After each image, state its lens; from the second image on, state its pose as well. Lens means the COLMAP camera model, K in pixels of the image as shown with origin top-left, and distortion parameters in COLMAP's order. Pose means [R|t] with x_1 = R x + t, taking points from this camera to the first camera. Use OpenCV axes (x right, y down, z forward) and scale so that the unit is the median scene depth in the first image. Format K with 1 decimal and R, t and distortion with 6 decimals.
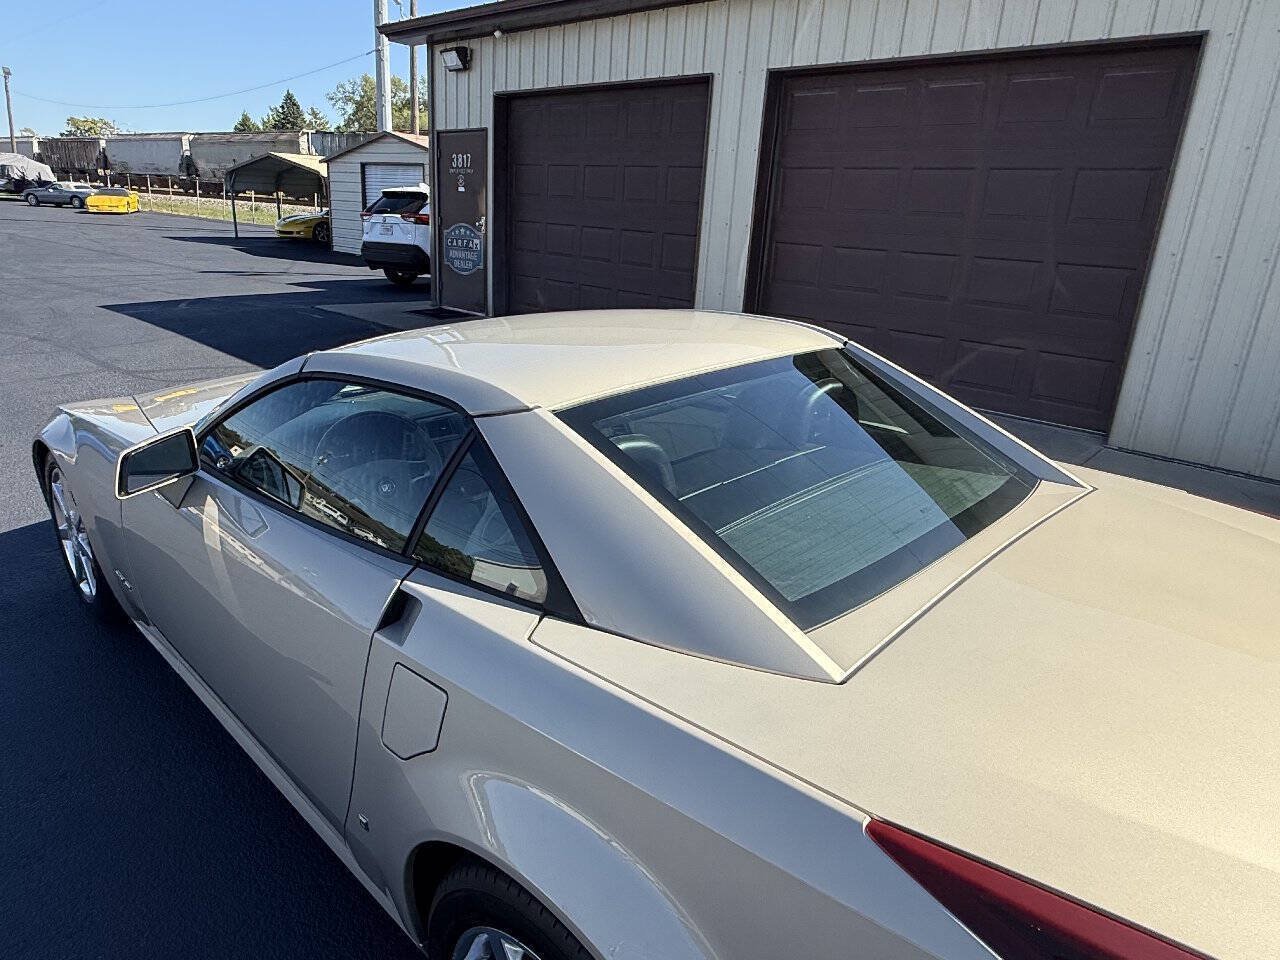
lens RADIAL K [[814.6, 0, 630.4], [0, 814.6, 477.5], [0, 0, 1]] dist [-0.014554, 0.013161]
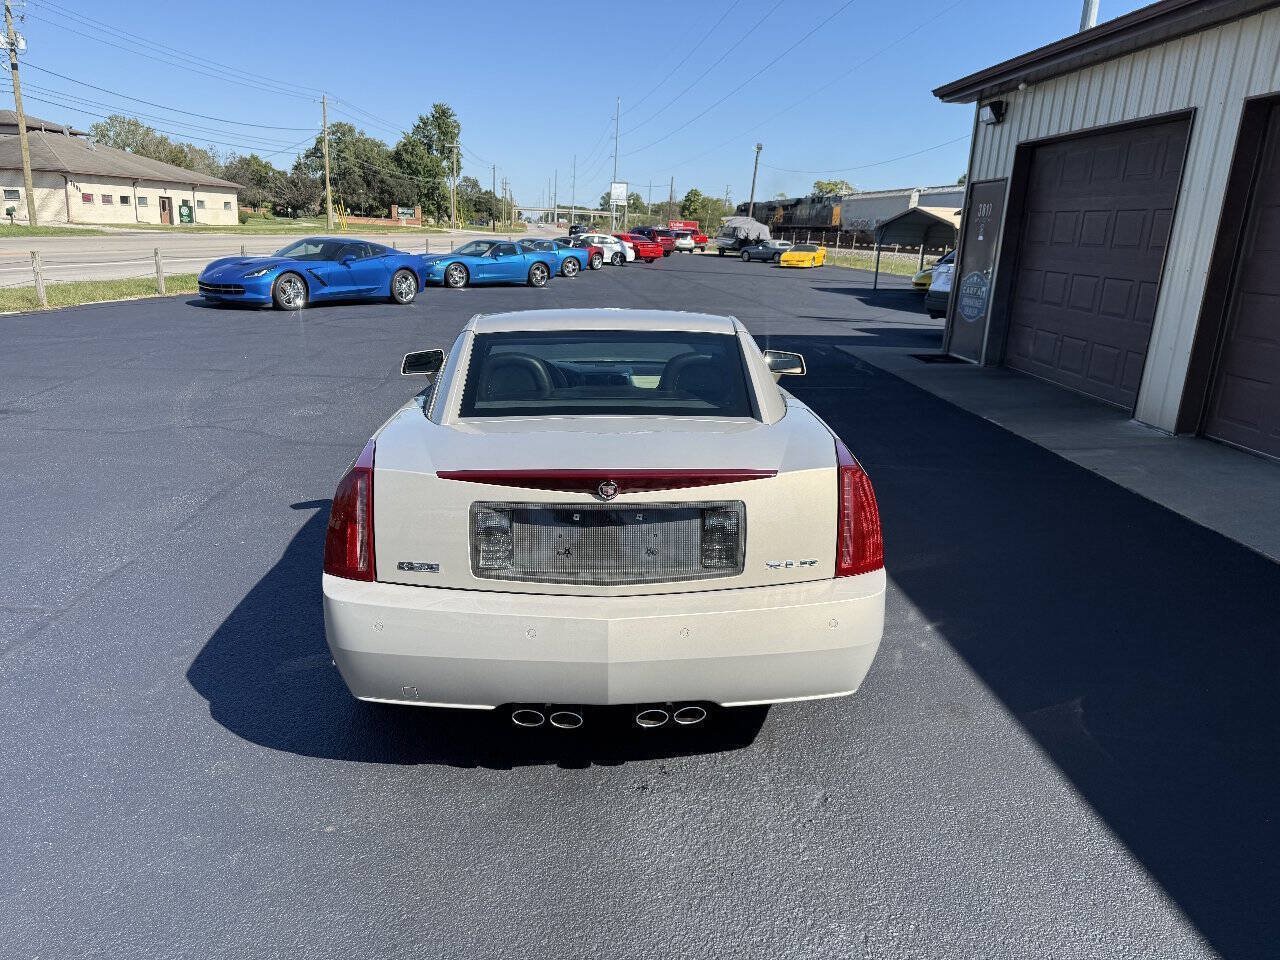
lens RADIAL K [[912.8, 0, 629.2], [0, 912.8, 484.8], [0, 0, 1]] dist [0.018082, -0.028043]
pose [[0.720070, 0.163530, -0.674356, 0.299413], [-0.219824, 0.975538, 0.001841, 0.034913], [0.658161, 0.146914, 0.738404, -0.074299]]
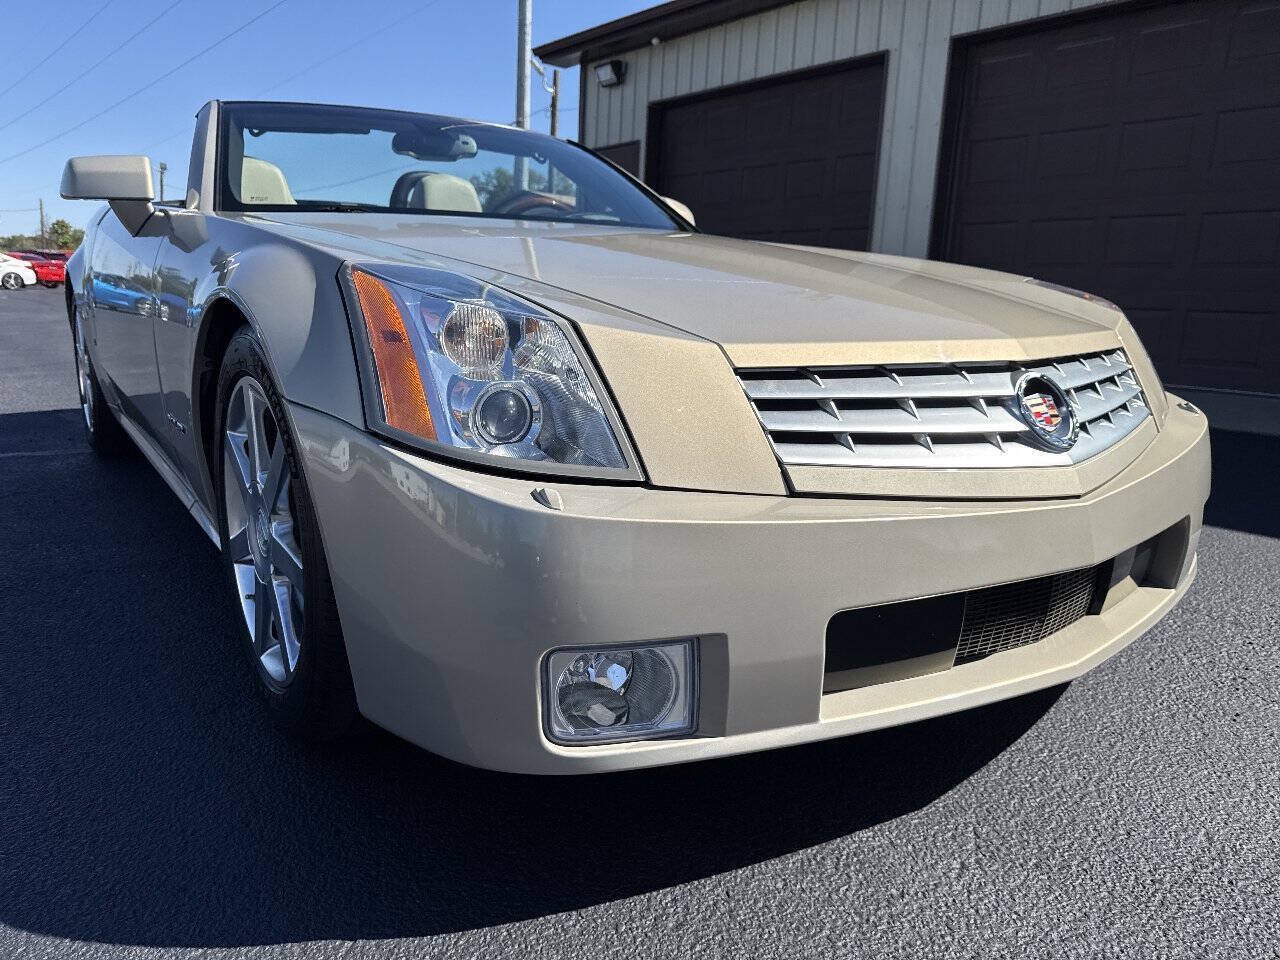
lens RADIAL K [[912.8, 0, 637.5], [0, 912.8, 488.1], [0, 0, 1]] dist [0.018082, -0.028043]
pose [[0.989460, 0.016435, -0.143872, -0.017443], [-0.033576, 0.992500, -0.117539, 0.098483], [0.140861, 0.121131, 0.982591, -0.004798]]
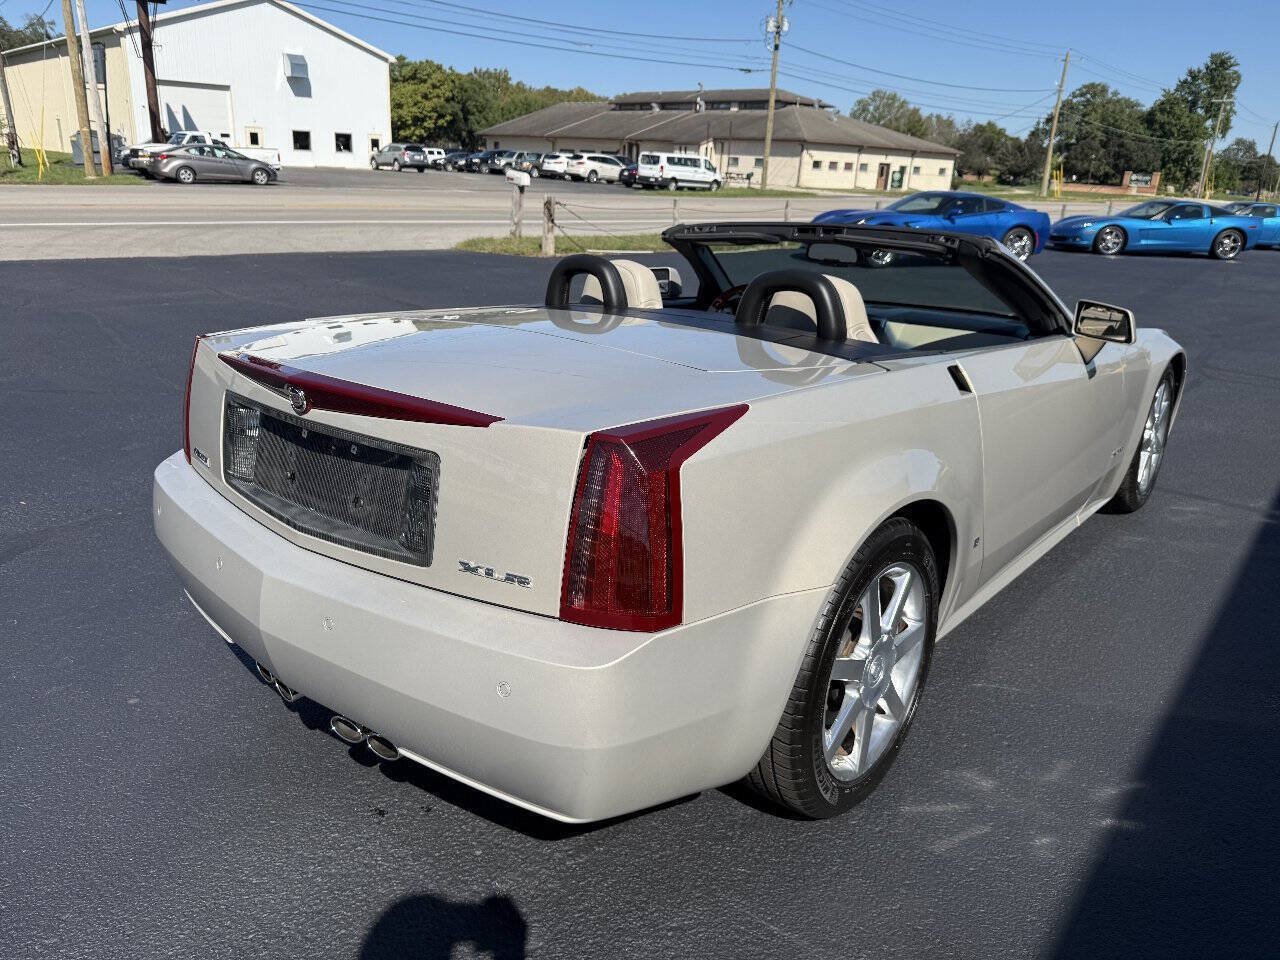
lens RADIAL K [[912.8, 0, 630.1], [0, 912.8, 484.3], [0, 0, 1]] dist [0.018082, -0.028043]
pose [[0.071009, 0.278188, -0.957898, 0.310351], [-0.347727, 0.906984, 0.237625, -0.015034], [0.934903, 0.316213, 0.161137, 0.154528]]
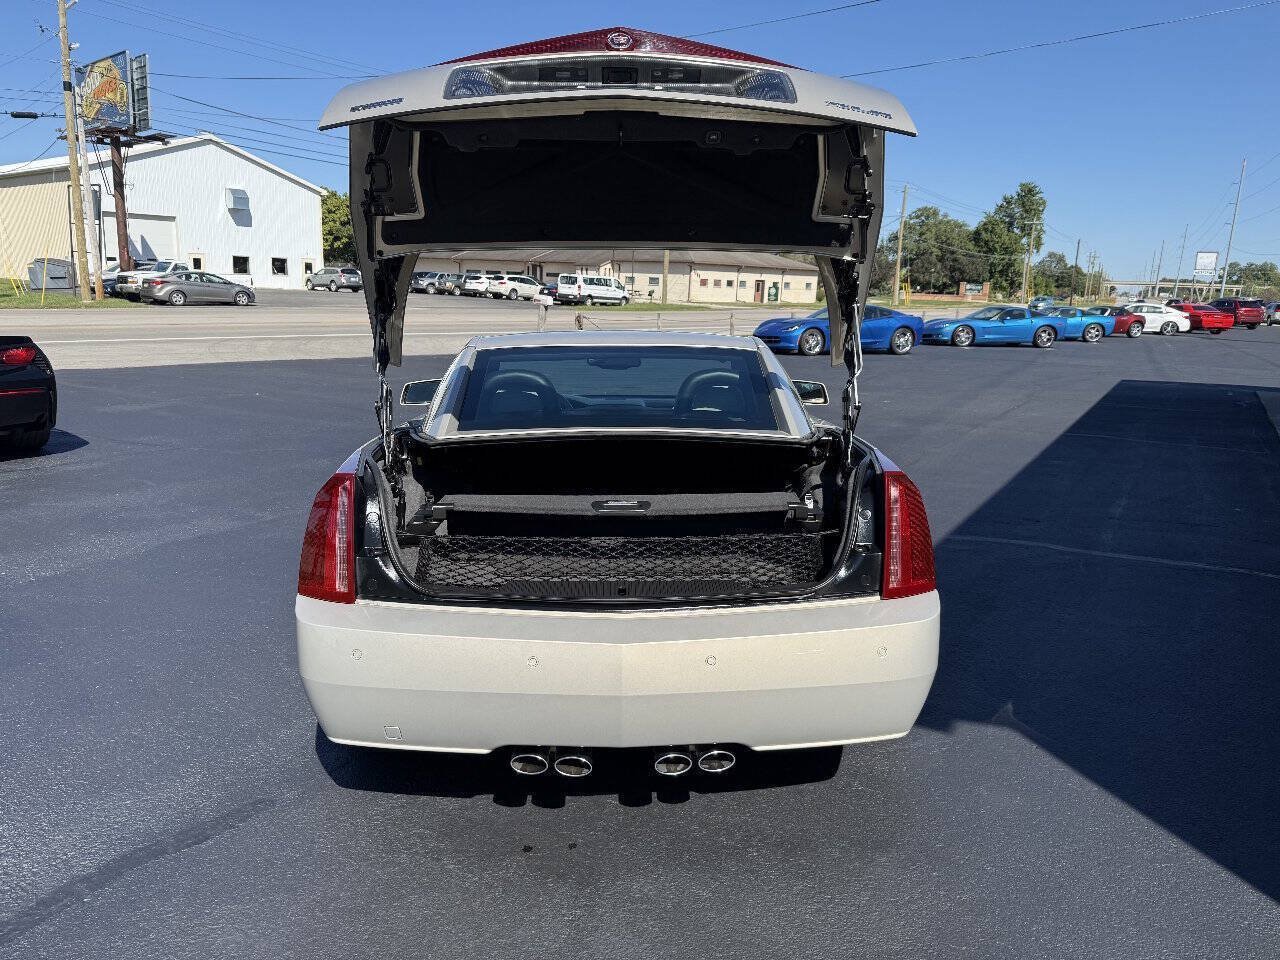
lens RADIAL K [[912.8, 0, 636.8], [0, 912.8, 476.6], [0, 0, 1]] dist [0.018082, -0.028043]
pose [[0.210993, 0.151861, -0.965619, 0.816166], [-0.322968, 0.943210, 0.077766, 0.110754], [0.922591, 0.295456, 0.248057, -0.164293]]
